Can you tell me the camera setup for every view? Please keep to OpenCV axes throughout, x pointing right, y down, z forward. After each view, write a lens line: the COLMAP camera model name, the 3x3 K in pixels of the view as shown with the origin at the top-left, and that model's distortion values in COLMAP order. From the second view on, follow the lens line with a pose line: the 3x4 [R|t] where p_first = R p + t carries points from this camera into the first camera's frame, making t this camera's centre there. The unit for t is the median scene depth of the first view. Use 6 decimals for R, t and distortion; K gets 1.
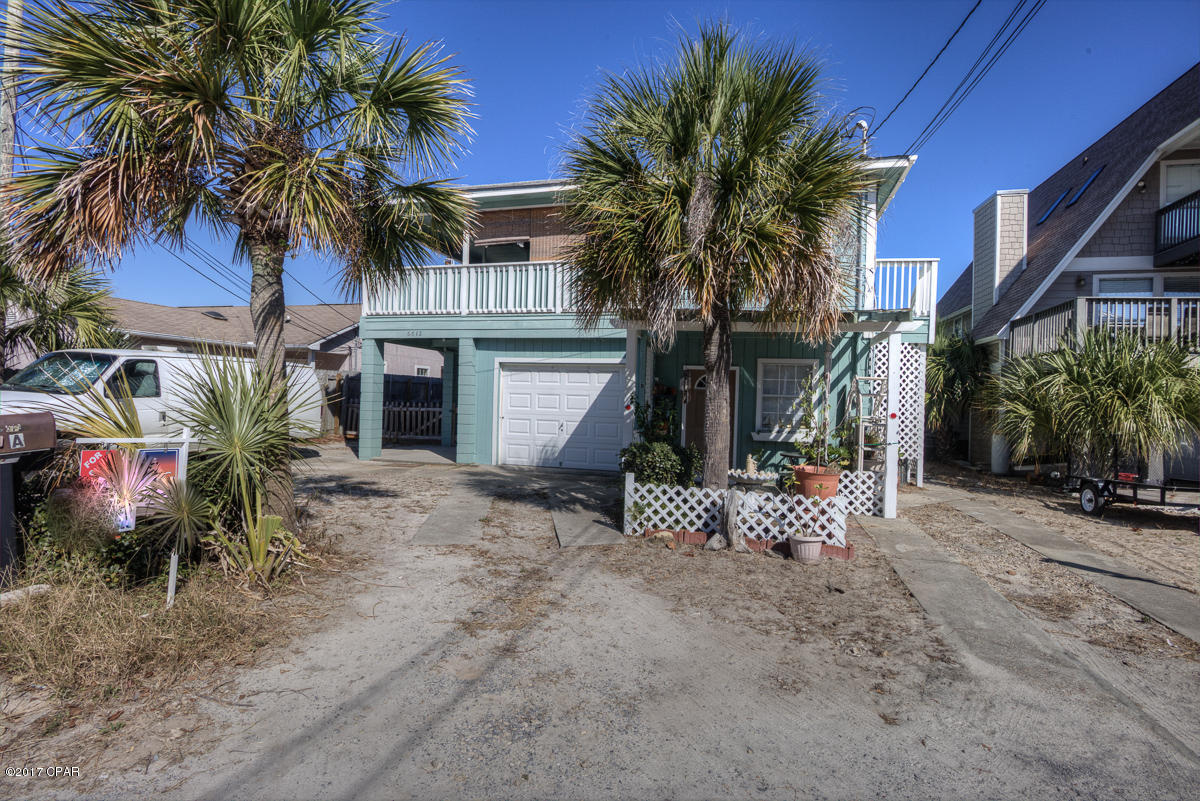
lens RADIAL K [[585.2, 0, 603.7], [0, 585.2, 400.4], [0, 0, 1]] dist [-0.018526, -0.000863]
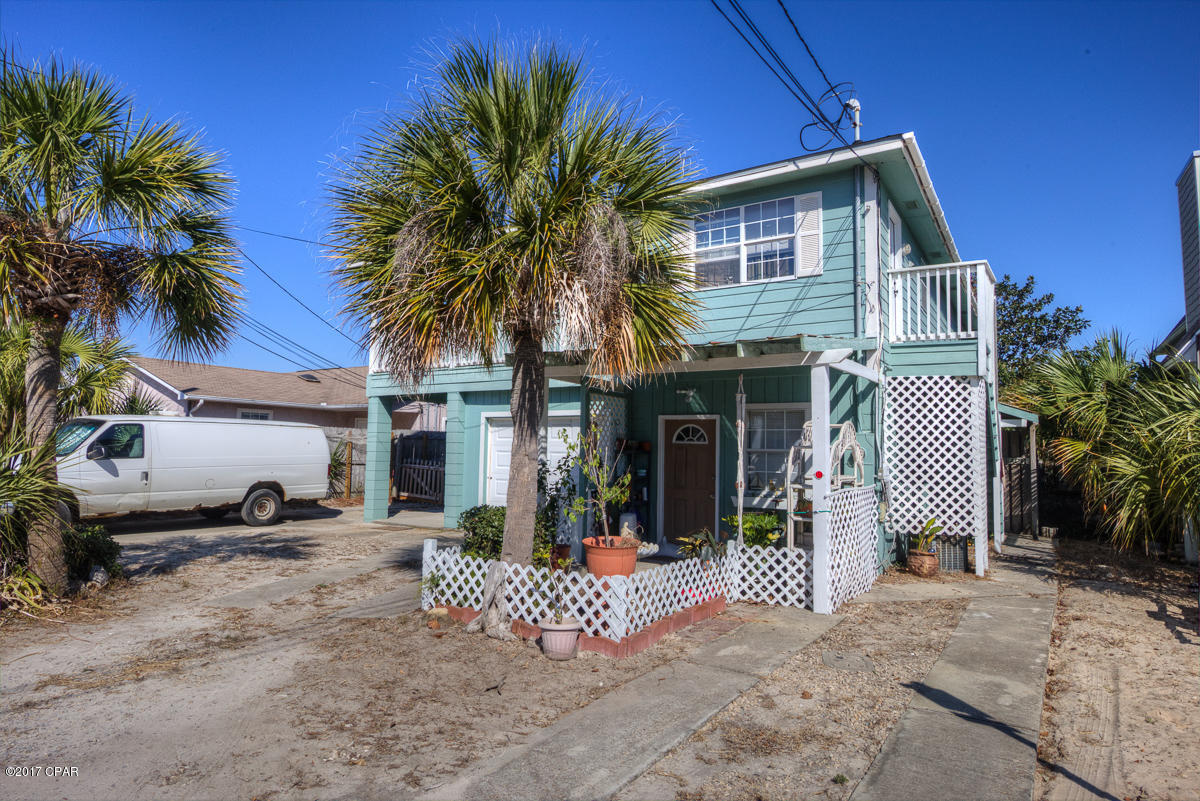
lens RADIAL K [[679.6, 0, 601.7], [0, 679.6, 399.8], [0, 0, 1]] dist [-0.012877, 0.000370]
pose [[0.950222, -0.035538, -0.309541, 0.488910], [0.008613, 0.996090, -0.087919, 0.004185], [0.311455, 0.080877, 0.946813, 0.067452]]
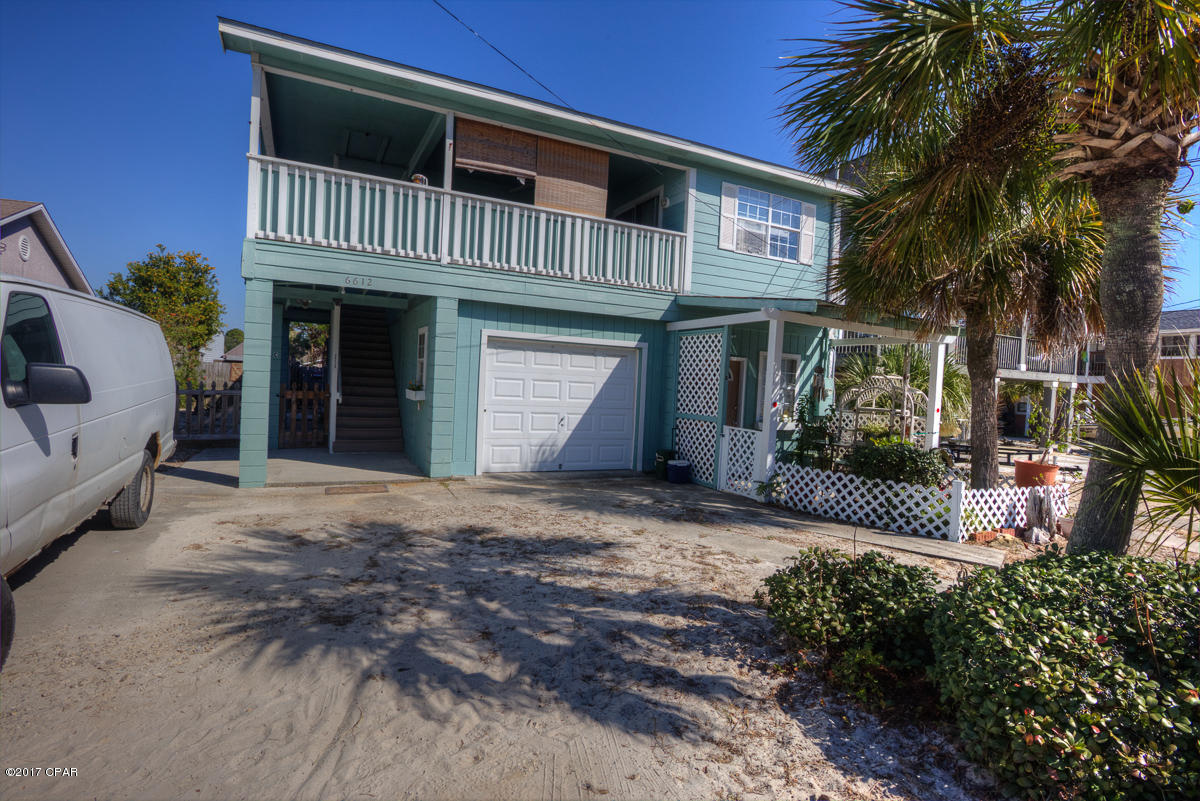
lens RADIAL K [[585.2, 0, 603.1], [0, 585.2, 403.1], [0, 0, 1]] dist [-0.018526, -0.000863]
pose [[0.748430, -0.014134, 0.663064, -0.839026], [-0.026192, 0.998363, 0.050846, -0.033159], [-0.662697, -0.055421, 0.746834, 0.528347]]
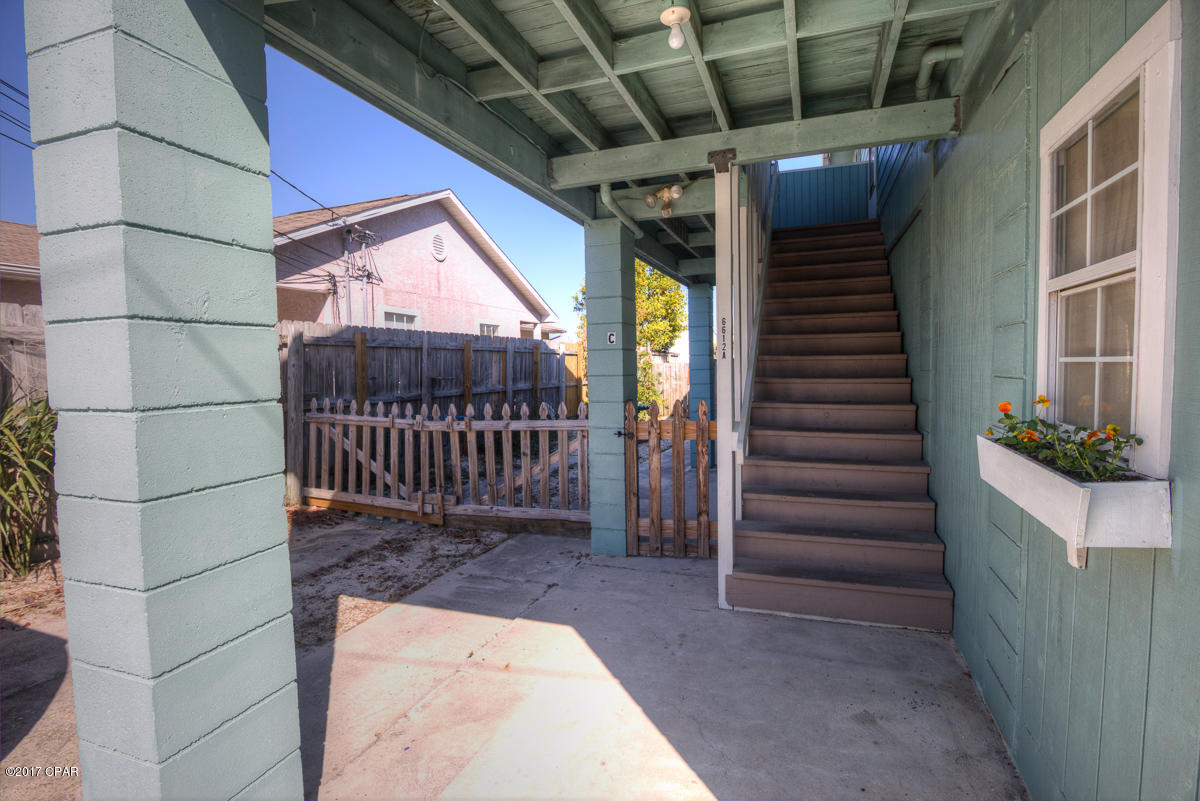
lens RADIAL K [[585.2, 0, 593.6], [0, 585.2, 399.2], [0, 0, 1]] dist [-0.018526, -0.000863]
pose [[0.993467, -0.043271, -0.105597, -0.483931], [0.048794, 0.997542, 0.050286, -0.025949], [0.103162, -0.055110, 0.993137, 1.427333]]
